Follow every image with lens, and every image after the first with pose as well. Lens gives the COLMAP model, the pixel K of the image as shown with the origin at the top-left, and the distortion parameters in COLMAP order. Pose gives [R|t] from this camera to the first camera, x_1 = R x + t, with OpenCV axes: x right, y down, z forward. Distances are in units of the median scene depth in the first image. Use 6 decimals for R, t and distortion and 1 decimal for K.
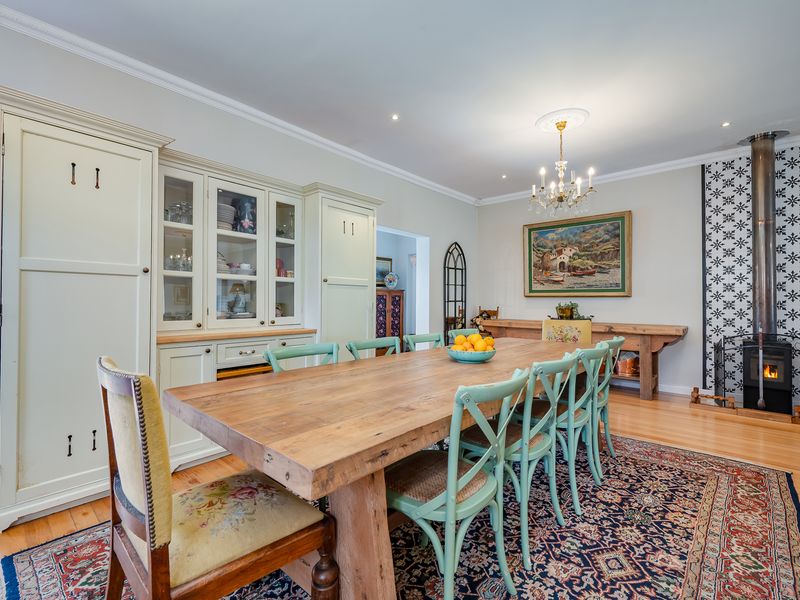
lens RADIAL K [[362.2, 0, 390.8], [0, 362.2, 300.2], [0, 0, 1]] dist [0.000750, 0.000187]
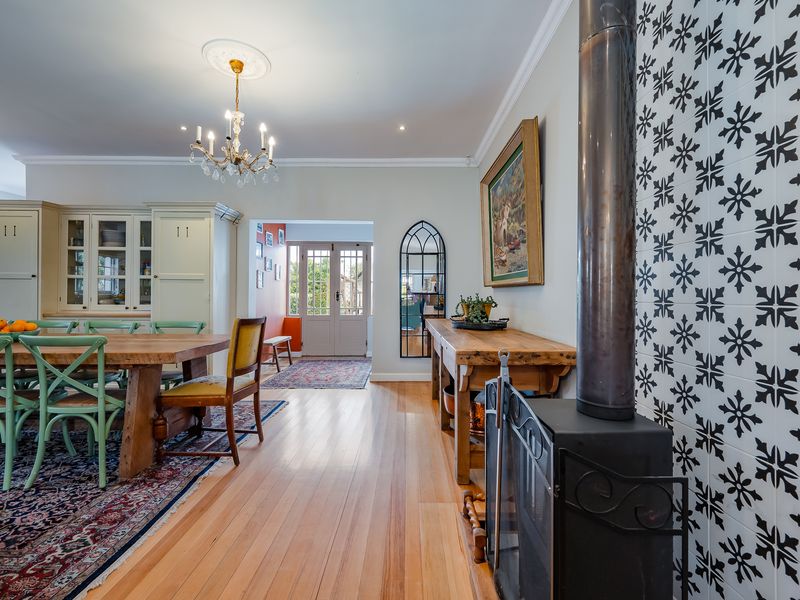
lens RADIAL K [[362.6, 0, 414.1], [0, 362.6, 294.0], [0, 0, 1]] dist [-0.000772, 0.000292]
pose [[0.688067, -0.000300, -0.725647, 1.015166], [-0.001235, 0.999998, -0.001584, 0.005346], [0.725646, 0.001986, 0.688065, 0.578561]]
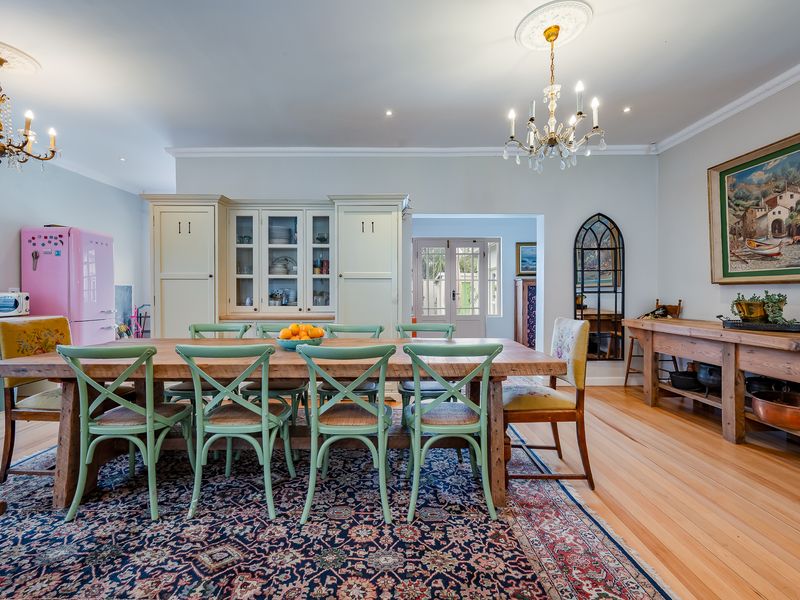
lens RADIAL K [[362.6, 0, 401.2], [0, 362.6, 296.0], [0, 0, 1]] dist [-0.000405, -0.000126]
pose [[0.679765, 0.001075, -0.733429, 0.608910], [0.006659, 0.999949, 0.007637, 0.003163], [0.733400, -0.010075, 0.679723, 0.251120]]
